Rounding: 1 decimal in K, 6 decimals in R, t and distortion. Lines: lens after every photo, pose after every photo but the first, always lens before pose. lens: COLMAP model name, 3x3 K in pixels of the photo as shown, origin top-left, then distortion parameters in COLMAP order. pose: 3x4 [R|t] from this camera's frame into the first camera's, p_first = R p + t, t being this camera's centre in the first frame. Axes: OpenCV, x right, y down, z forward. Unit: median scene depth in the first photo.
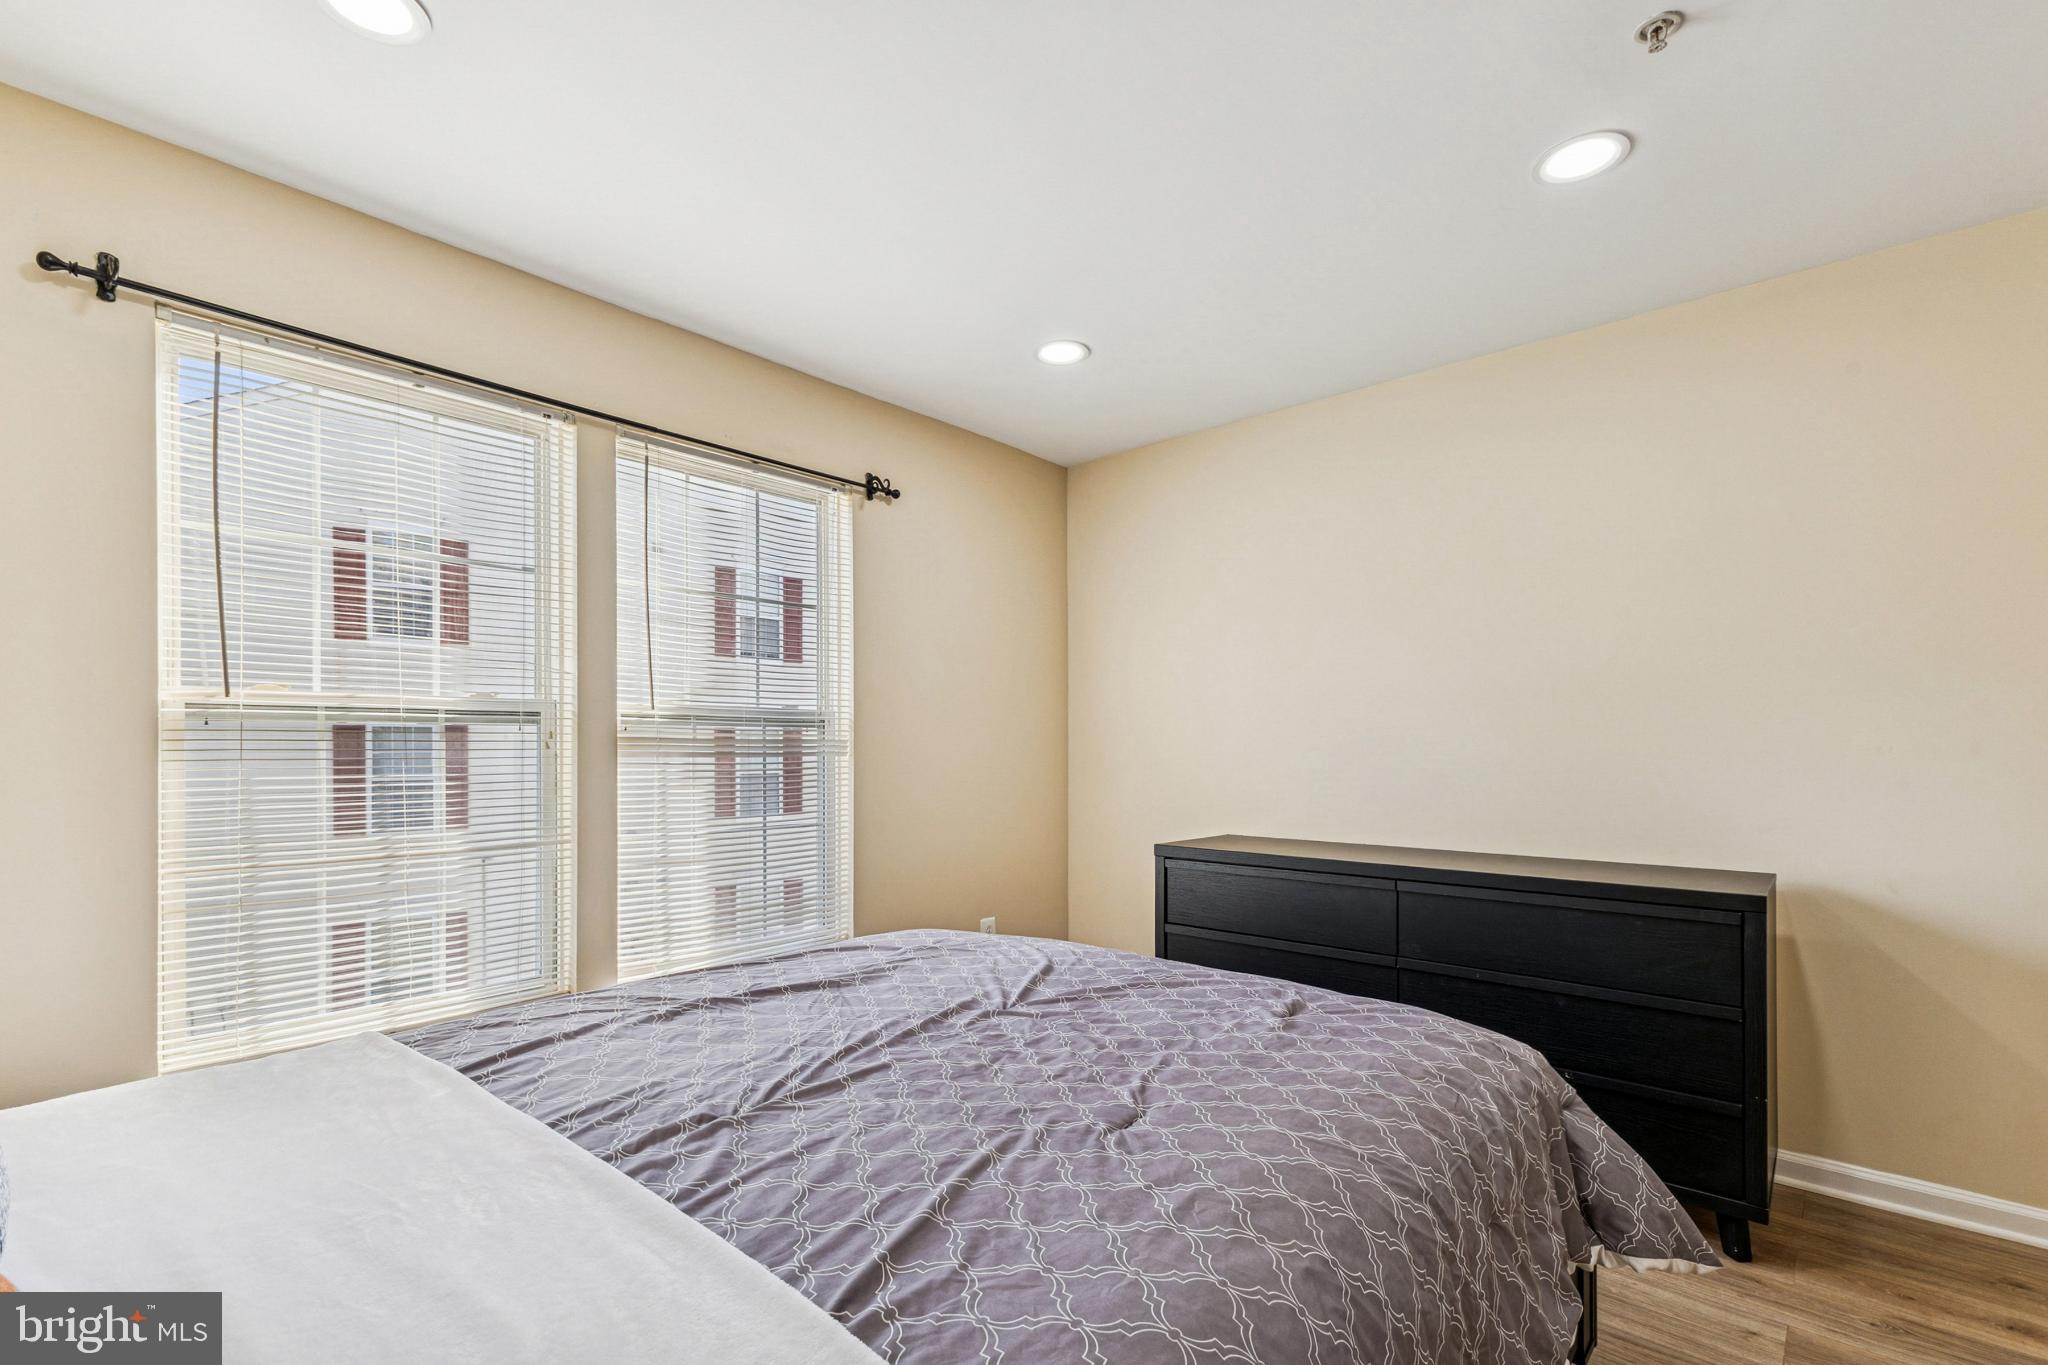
lens RADIAL K [[935.2, 0, 1025.2], [0, 935.2, 752.3], [0, 0, 1]] dist [0.000908, 0.000140]
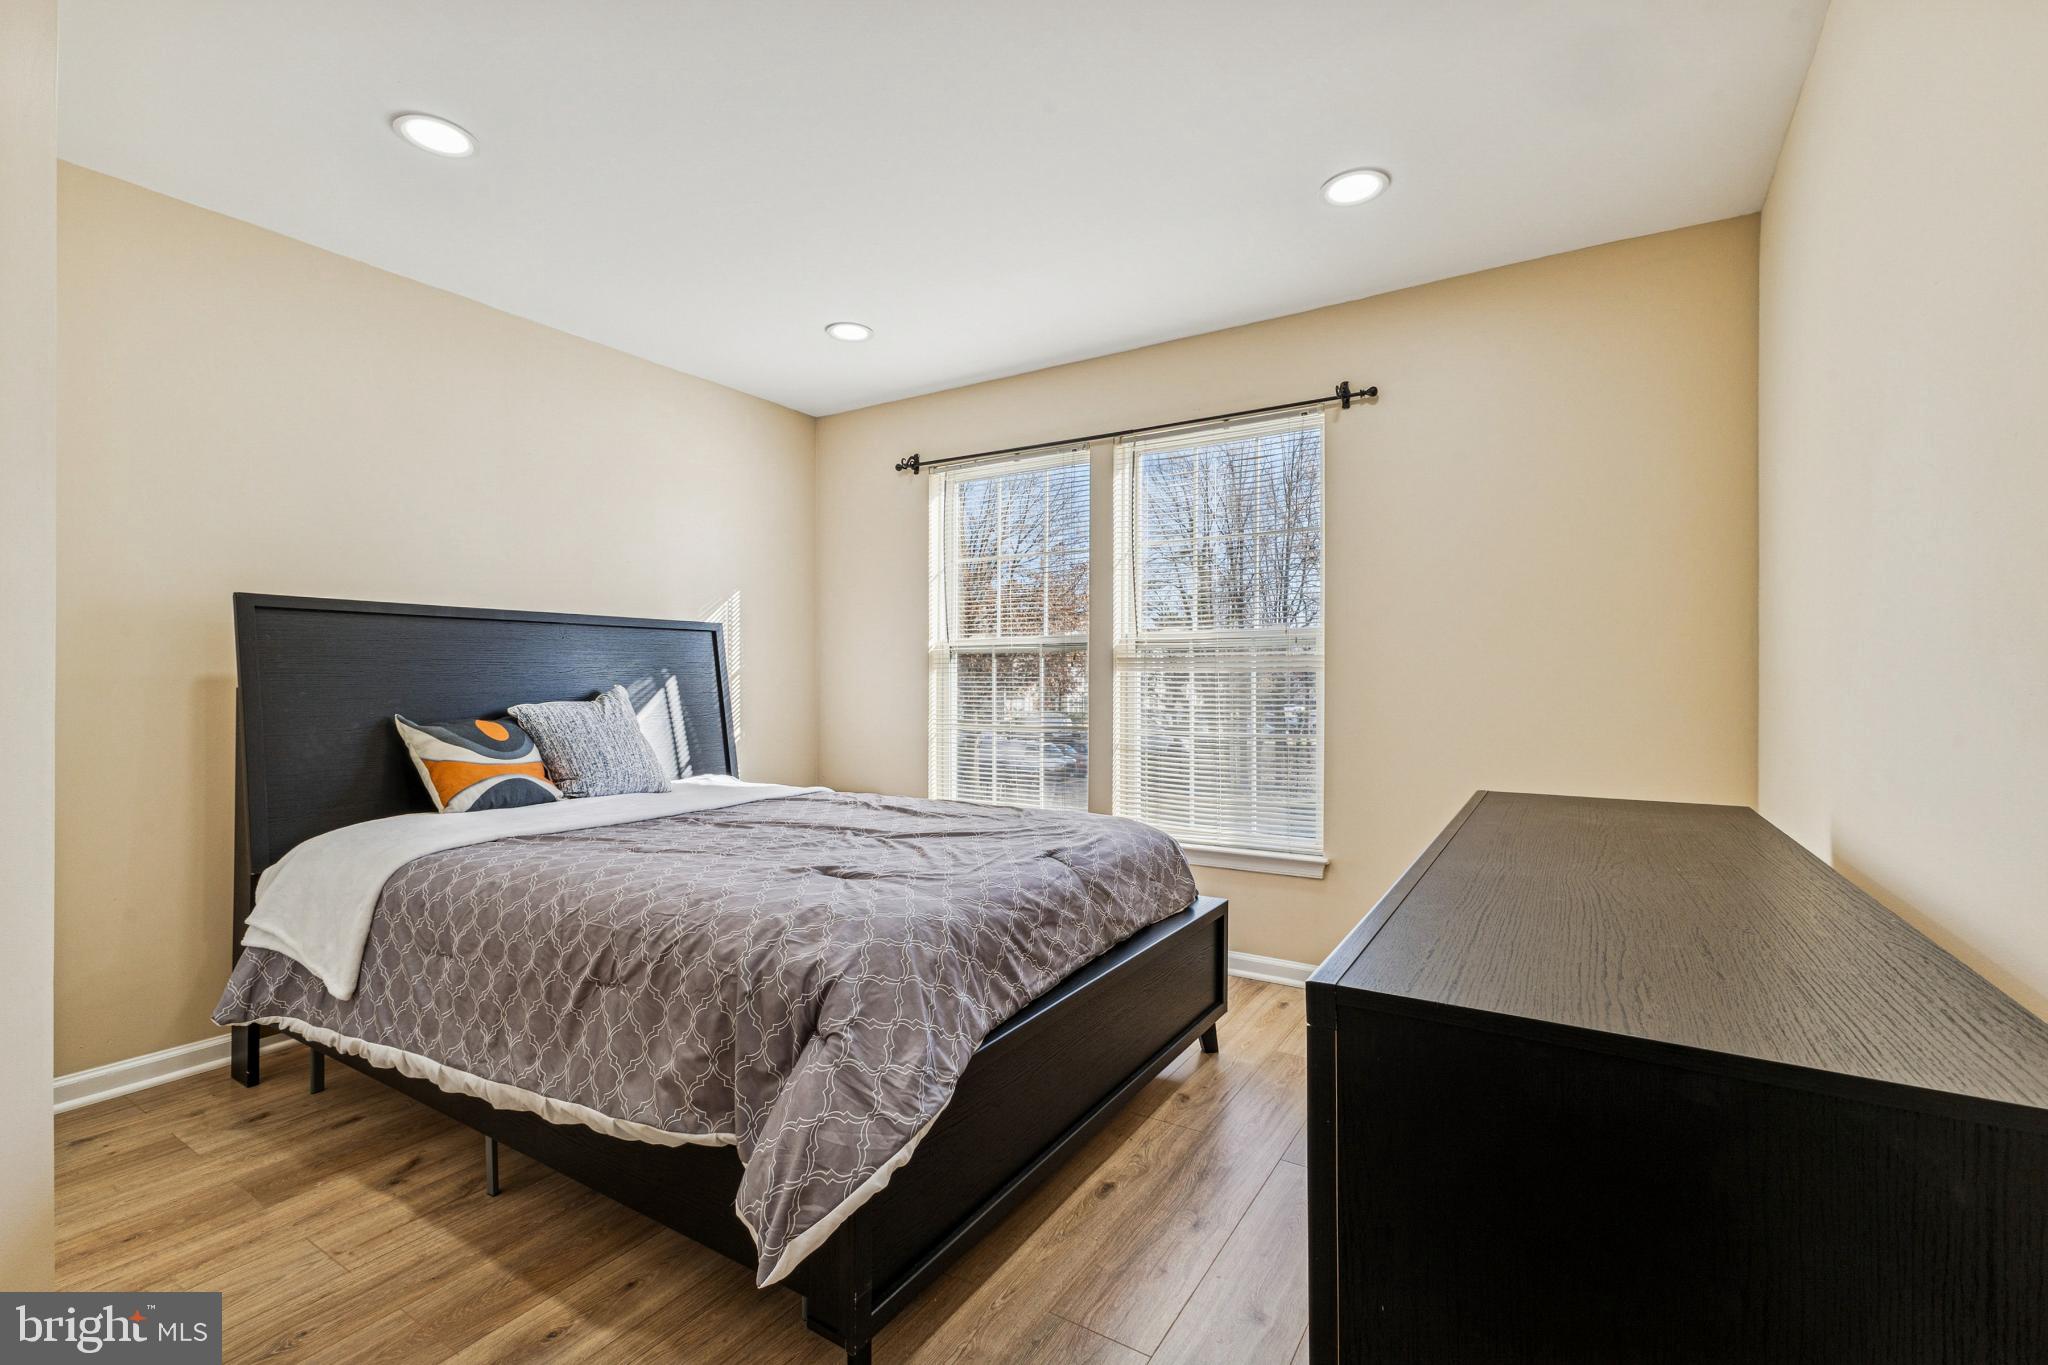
lens RADIAL K [[895.7, 0, 1017.1], [0, 895.7, 684.2], [0, 0, 1]] dist [0.004047, 0.000212]
pose [[0.157460, -0.000339, -0.987525, 0.901486], [-0.005608, 0.999984, -0.001237, 0.029955], [0.987509, 0.005733, 0.157456, 0.646414]]
